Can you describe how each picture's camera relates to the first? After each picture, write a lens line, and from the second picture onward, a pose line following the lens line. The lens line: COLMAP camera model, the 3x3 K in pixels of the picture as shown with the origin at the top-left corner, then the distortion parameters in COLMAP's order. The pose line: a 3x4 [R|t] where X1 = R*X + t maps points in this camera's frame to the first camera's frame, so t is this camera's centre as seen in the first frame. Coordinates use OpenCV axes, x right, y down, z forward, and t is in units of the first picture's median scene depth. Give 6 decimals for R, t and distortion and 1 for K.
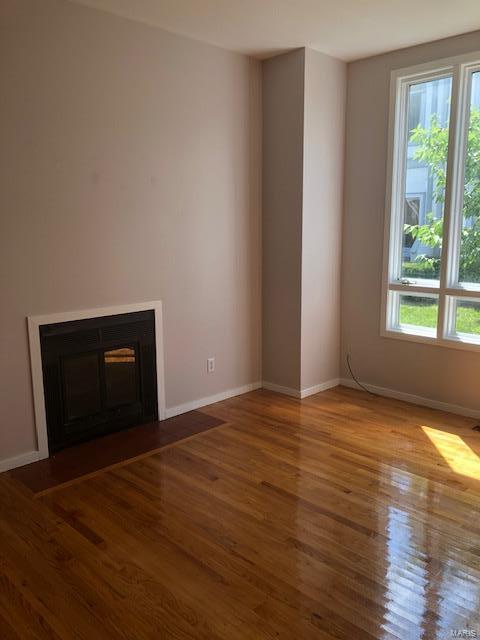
lens RADIAL K [[527.5, 0, 238.6], [0, 527.5, 317.7], [0, 0, 1]] dist [0.047603, -0.020588]
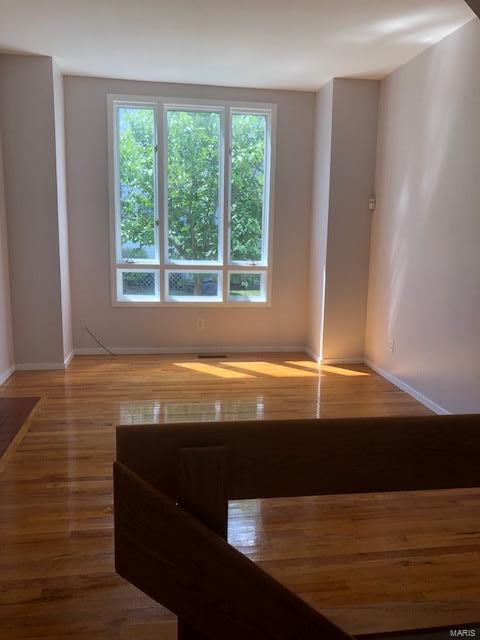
lens RADIAL K [[527.5, 0, 239.1], [0, 527.5, 321.2], [0, 0, 1]] dist [0.047603, -0.020588]
pose [[0.609183, -0.129807, 0.782334, -0.538221], [0.112424, 0.990685, 0.076836, 0.006624], [-0.785020, 0.041146, 0.618102, 0.005727]]
